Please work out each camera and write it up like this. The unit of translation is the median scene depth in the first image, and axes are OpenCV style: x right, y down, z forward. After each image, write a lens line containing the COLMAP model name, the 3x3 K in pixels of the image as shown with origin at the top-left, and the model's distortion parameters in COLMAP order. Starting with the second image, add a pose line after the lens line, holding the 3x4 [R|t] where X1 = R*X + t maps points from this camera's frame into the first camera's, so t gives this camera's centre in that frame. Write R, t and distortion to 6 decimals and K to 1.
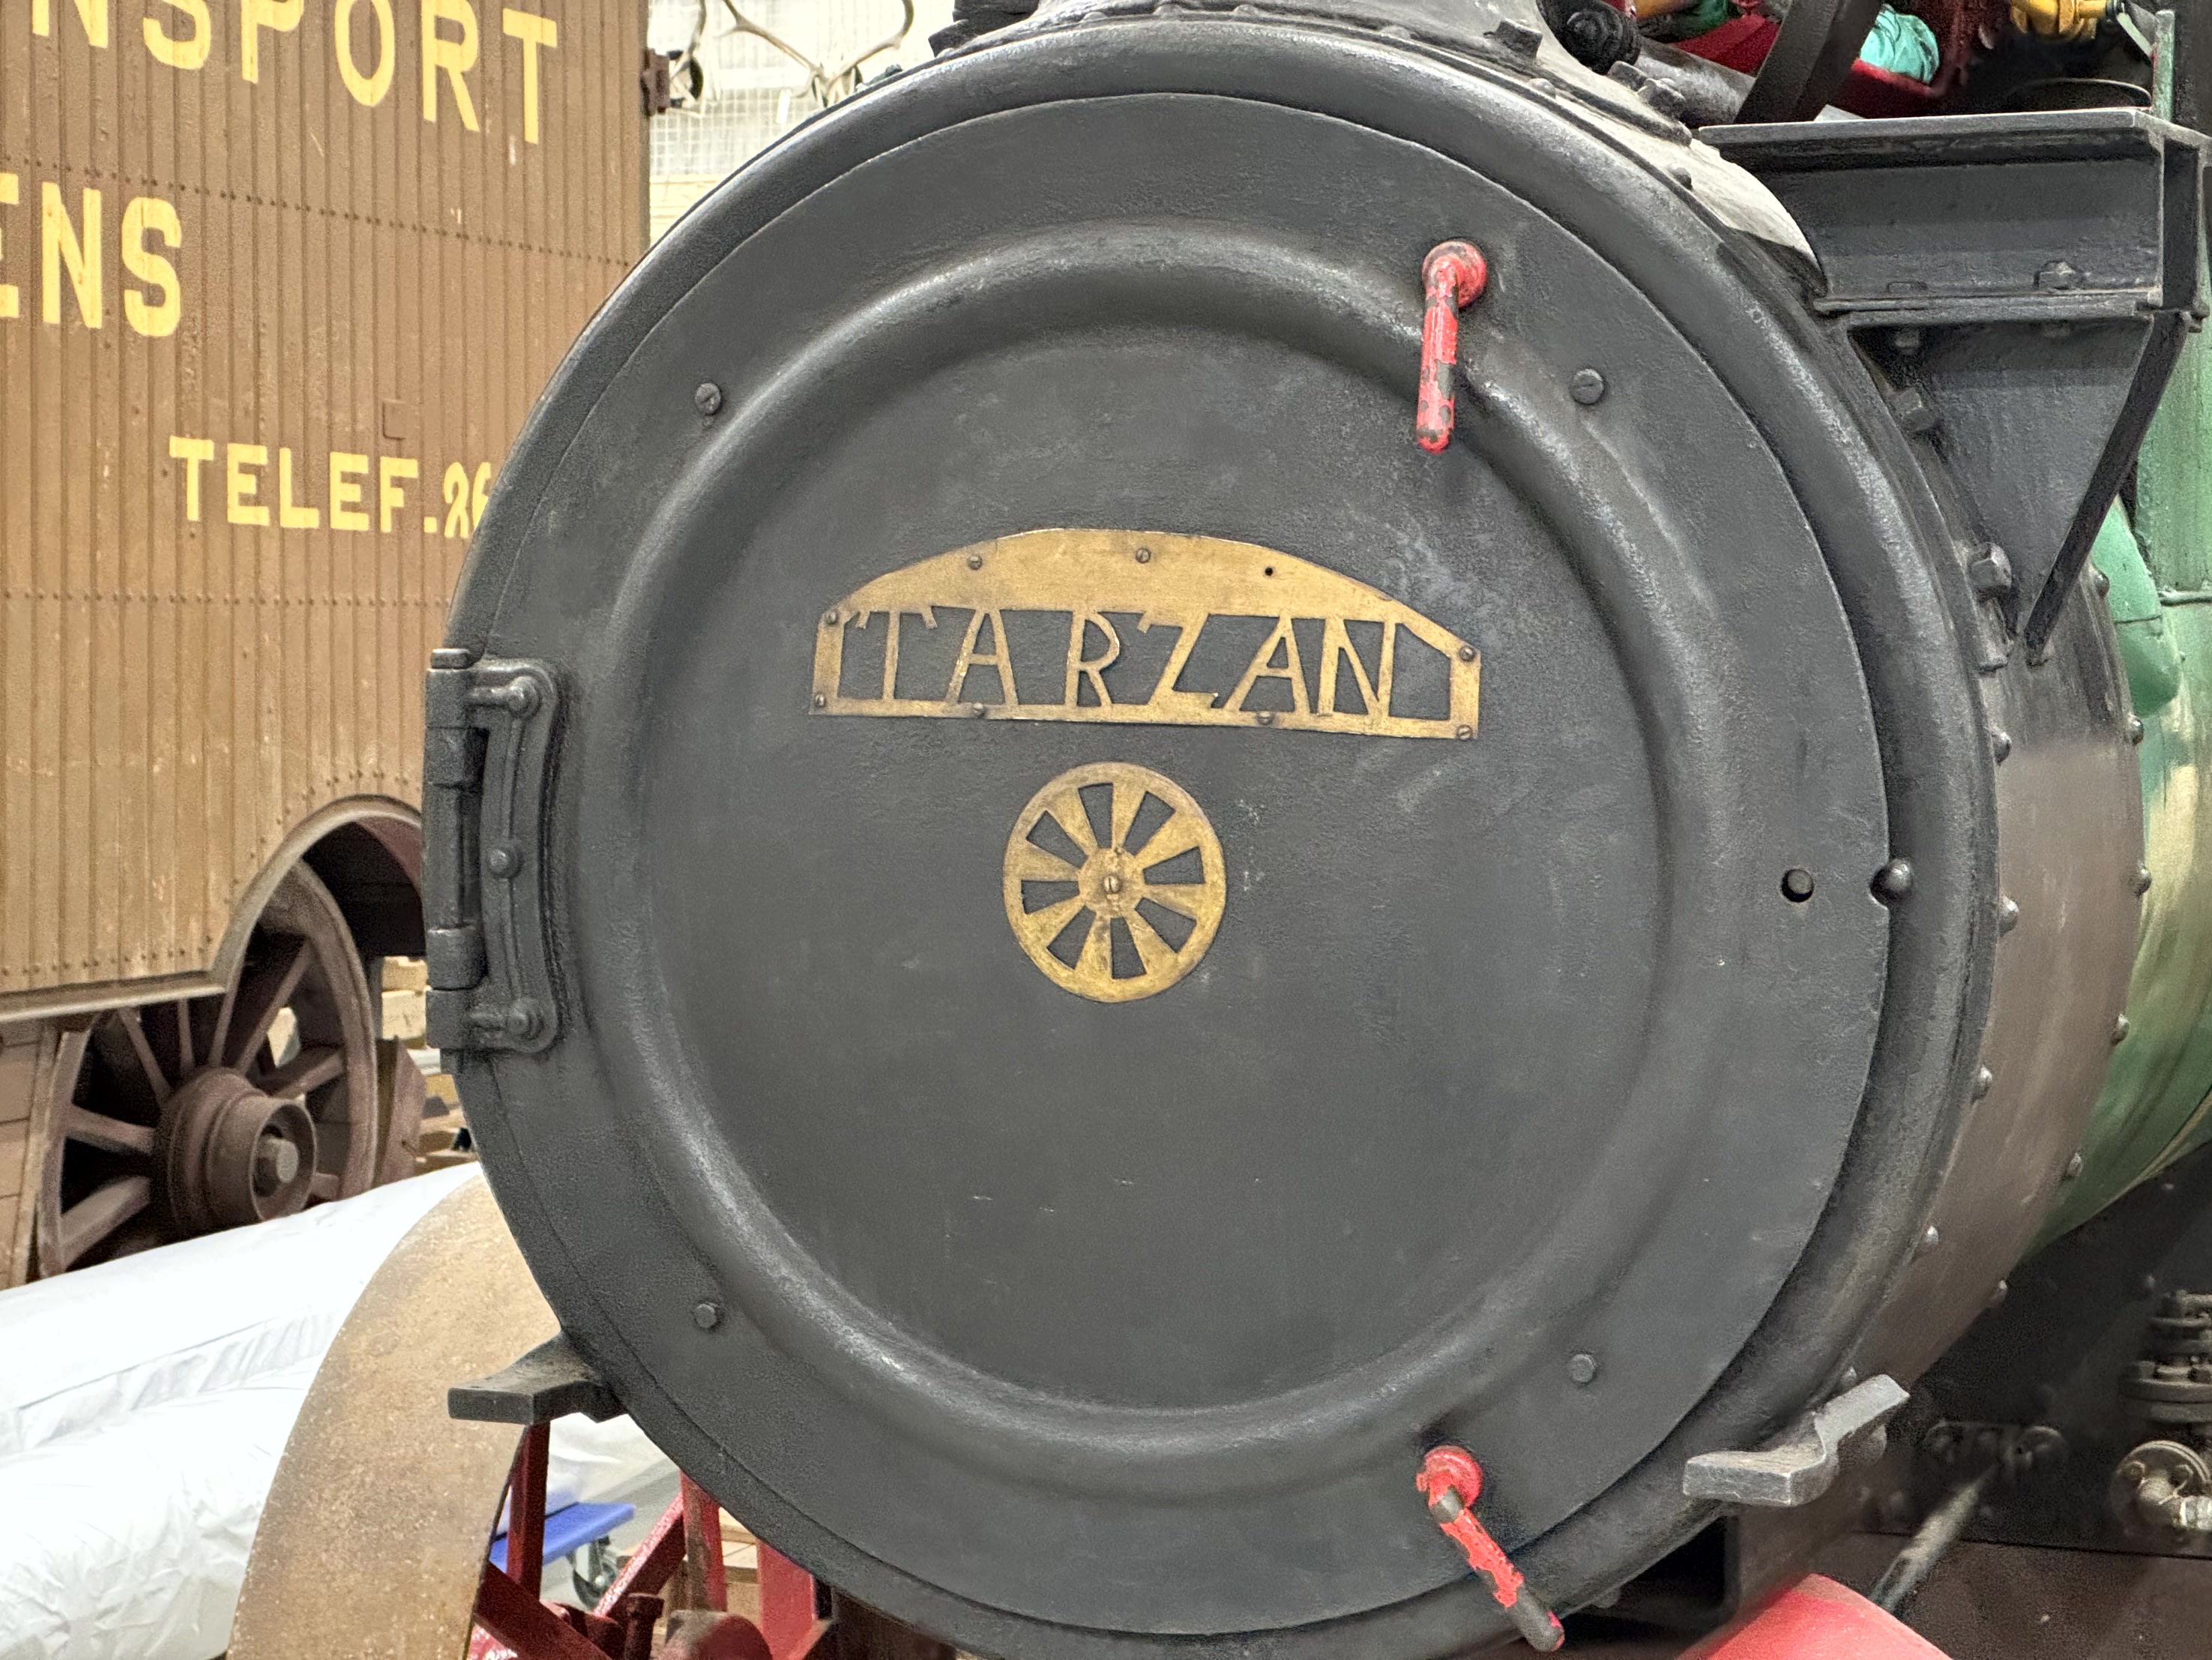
lens RADIAL K [[4943.2, 0, 1104.7], [0, 4943.2, 828.6], [0, 0, 1]] dist [0.127926, 0.000000]
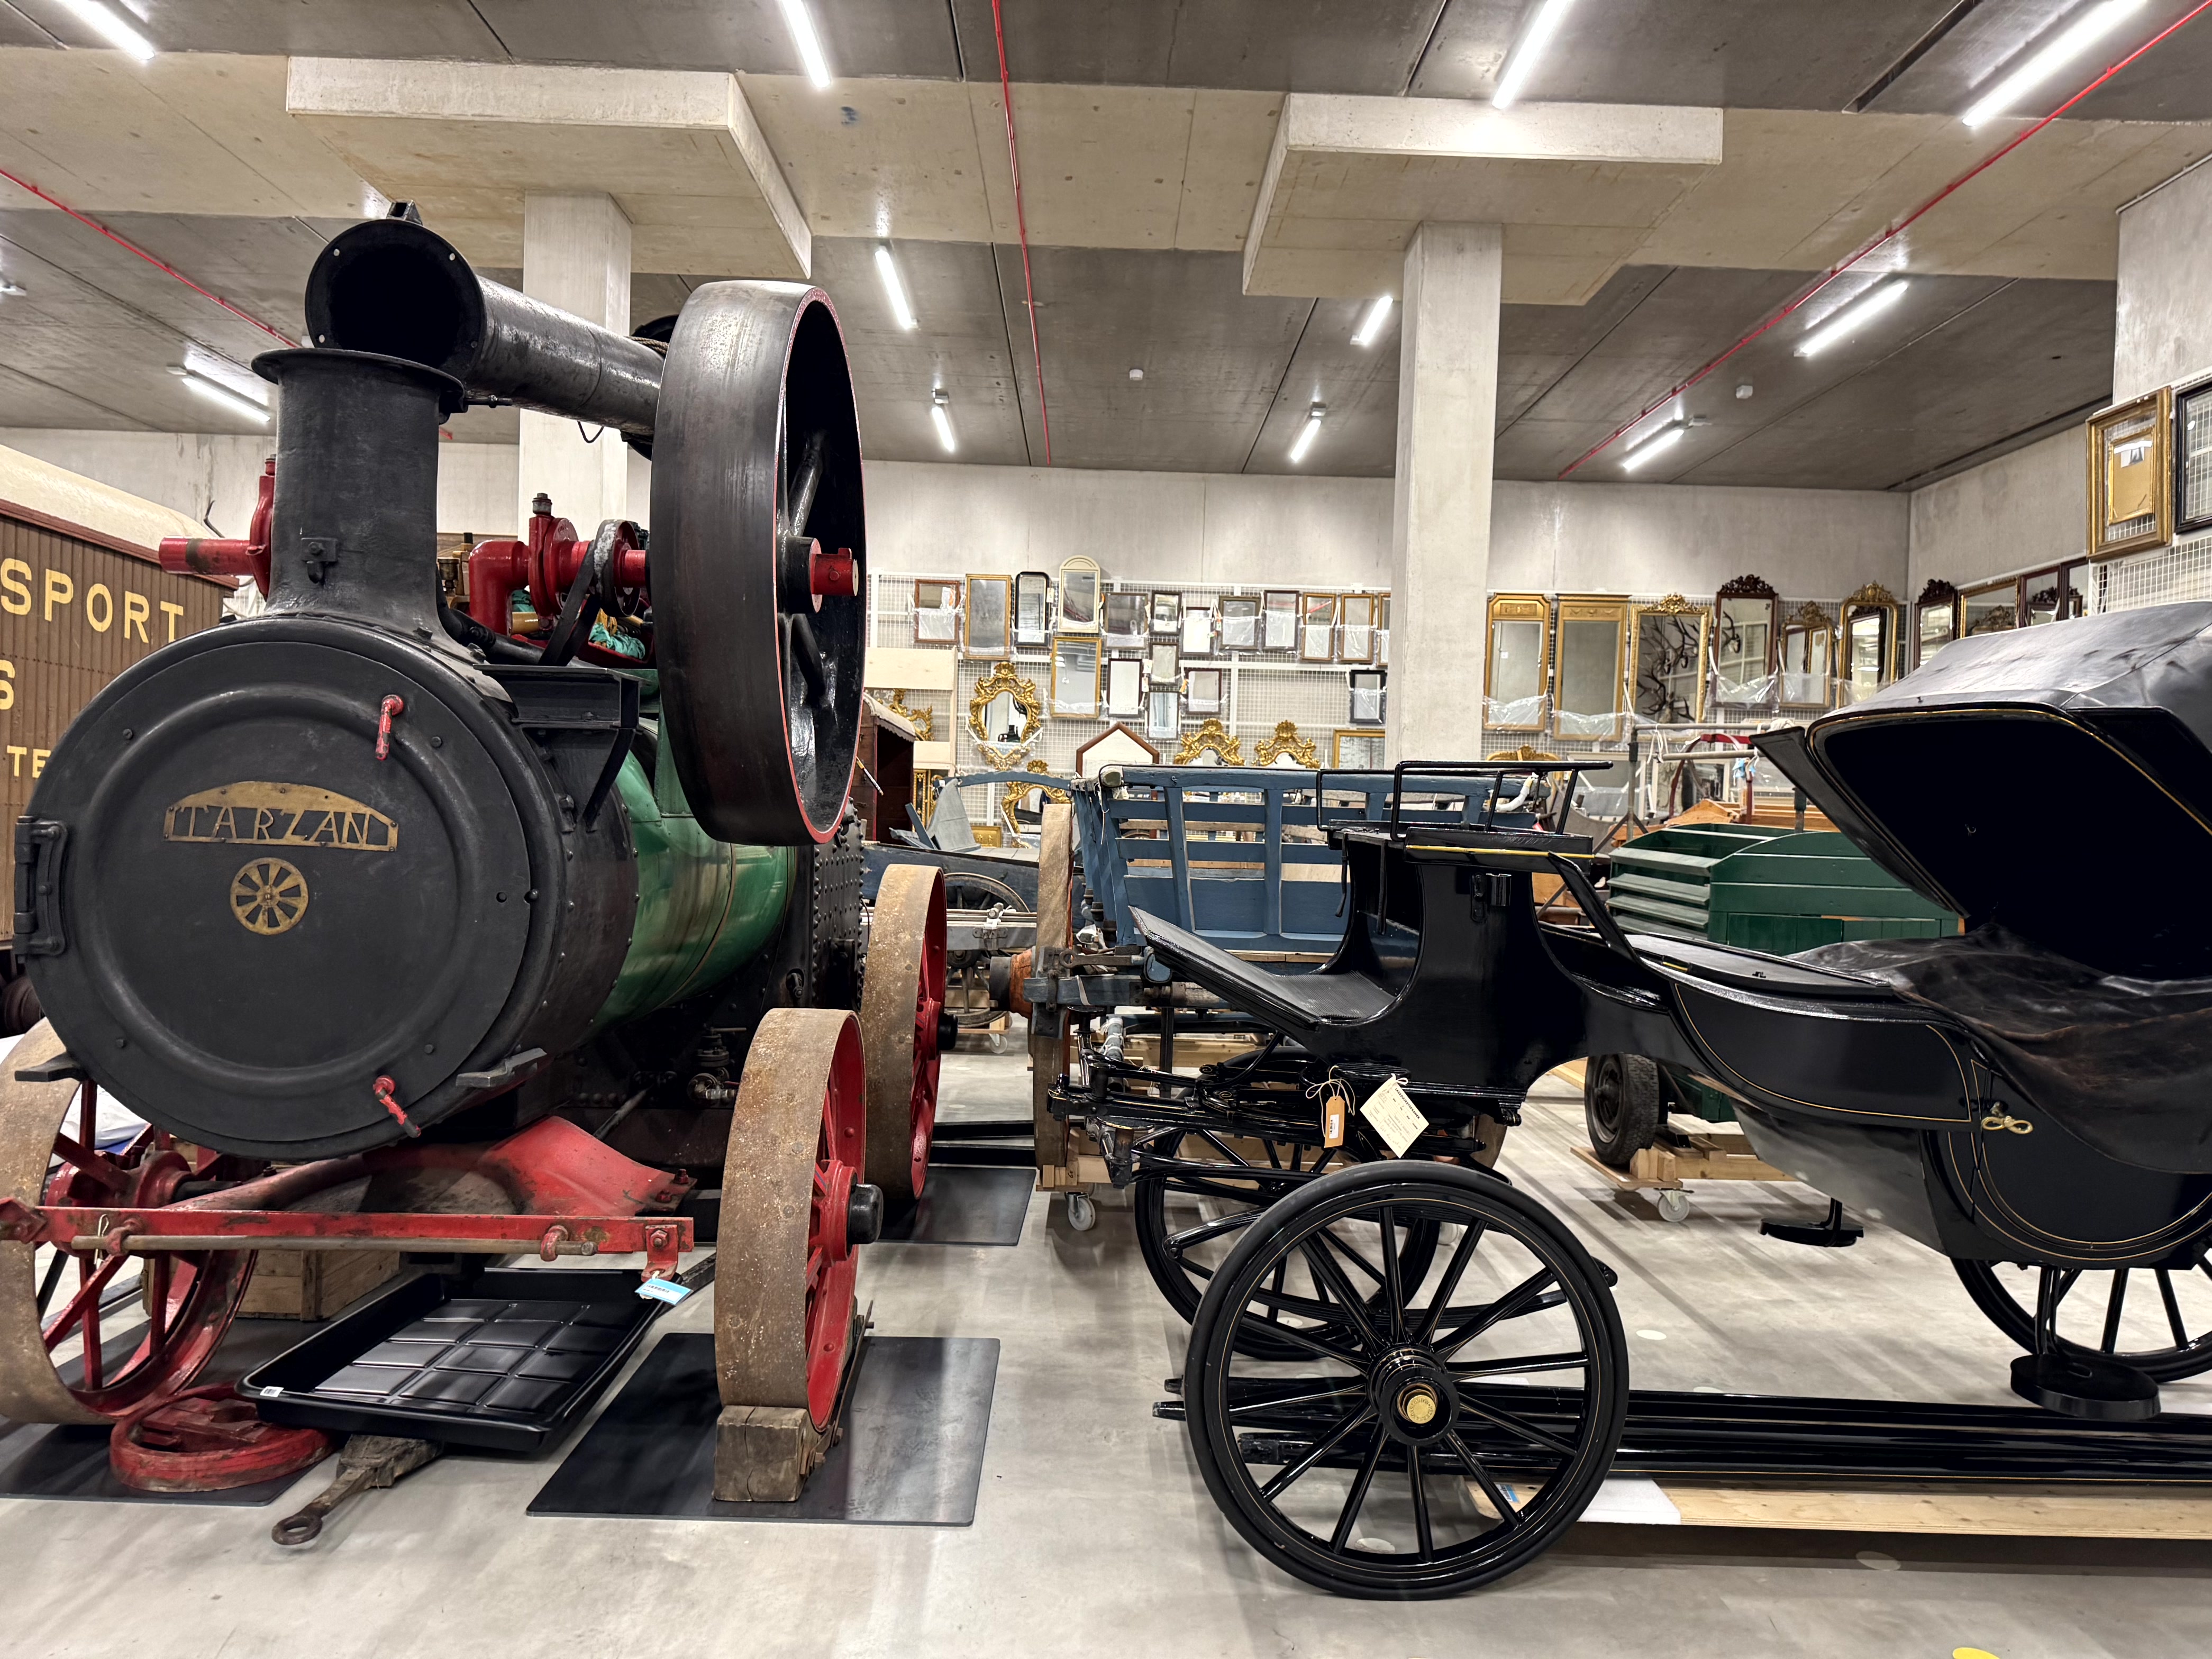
lens RADIAL K [[1537.7, 0, 1108.0], [0, 1537.7, 840.1], [0, 0, 1]] dist [-0.004703, -0.010716]
pose [[0.913678, 0.016694, 0.406095, 0.090253], [-0.002516, 0.999369, -0.035422, 0.008345], [-0.406430, 0.031343, 0.913144, -0.084052]]
